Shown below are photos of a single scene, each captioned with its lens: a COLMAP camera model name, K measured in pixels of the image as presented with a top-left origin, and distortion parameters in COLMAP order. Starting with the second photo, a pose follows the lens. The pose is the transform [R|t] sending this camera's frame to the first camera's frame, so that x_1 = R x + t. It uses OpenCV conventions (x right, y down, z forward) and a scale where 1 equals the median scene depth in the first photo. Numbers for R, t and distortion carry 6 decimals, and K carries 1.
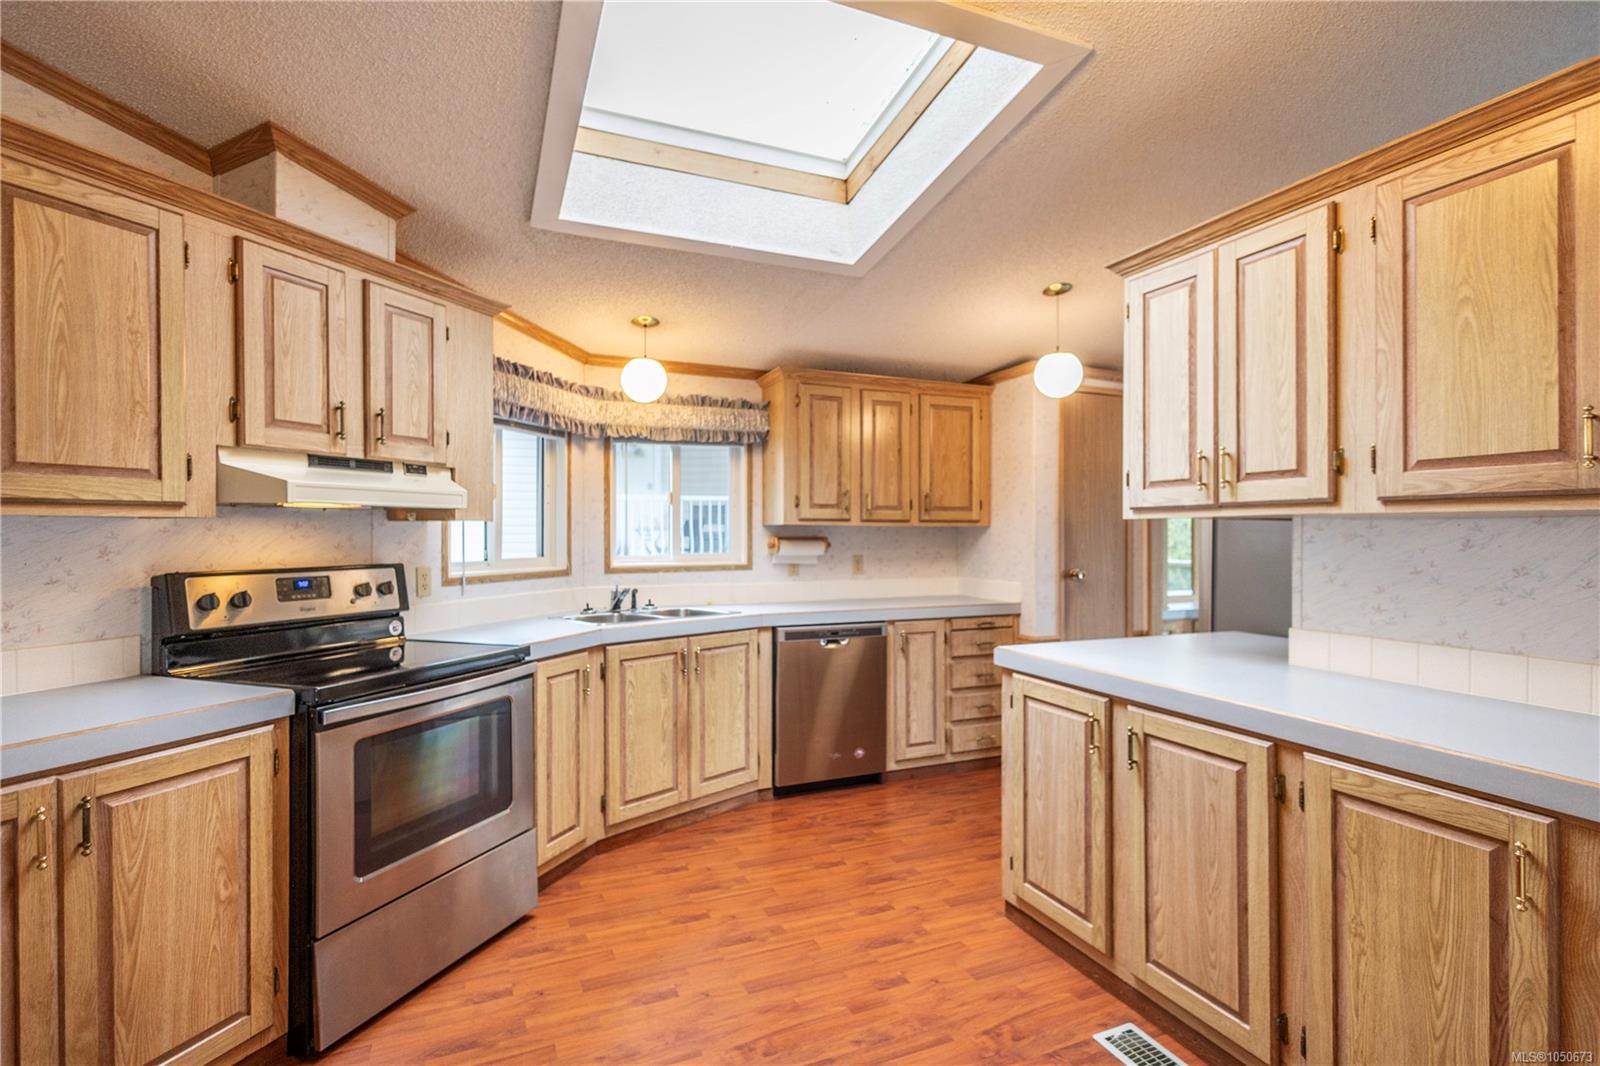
lens RADIAL K [[760.1, 0, 800.0], [0, 760.1, 533.0], [0, 0, 1]] dist [0.011159, -0.000300]
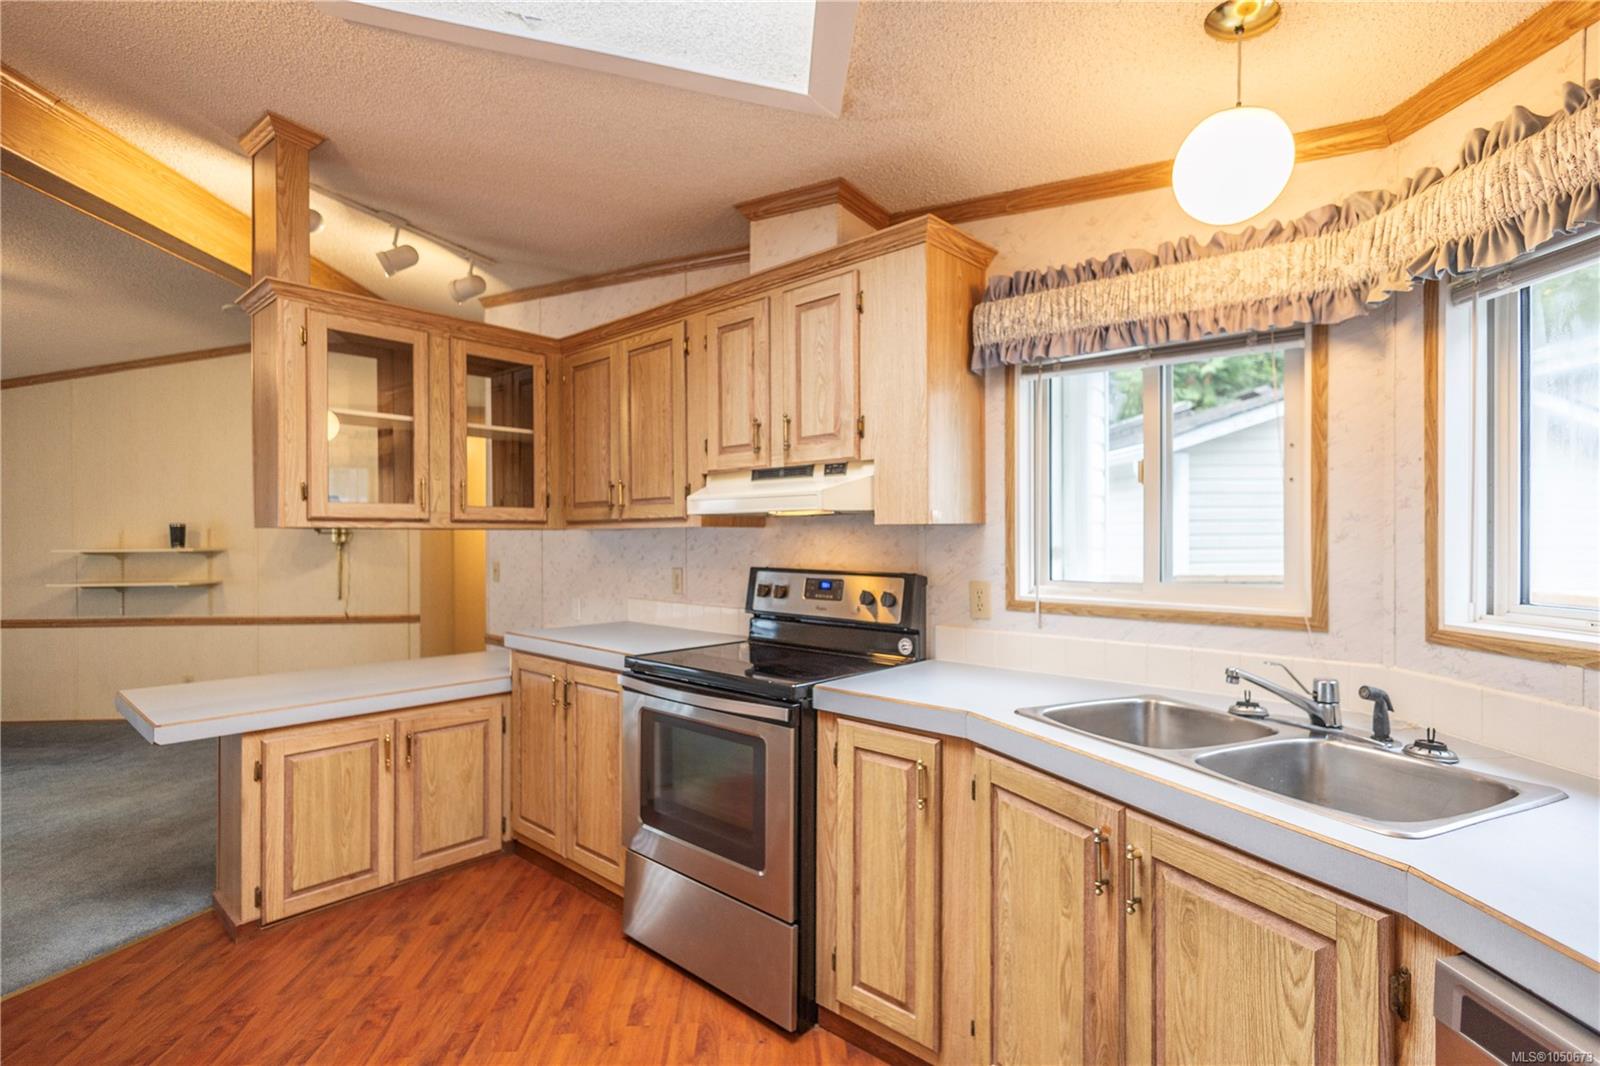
lens RADIAL K [[762.8, 0, 801.7], [0, 762.8, 547.0], [0, 0, 1]] dist [0.013268, 0.000057]
pose [[-0.344373, 0.013644, -0.938734, 0.370196], [-0.001345, 0.999886, 0.015027, -0.003900], [0.938832, 0.006437, -0.344316, 1.301276]]
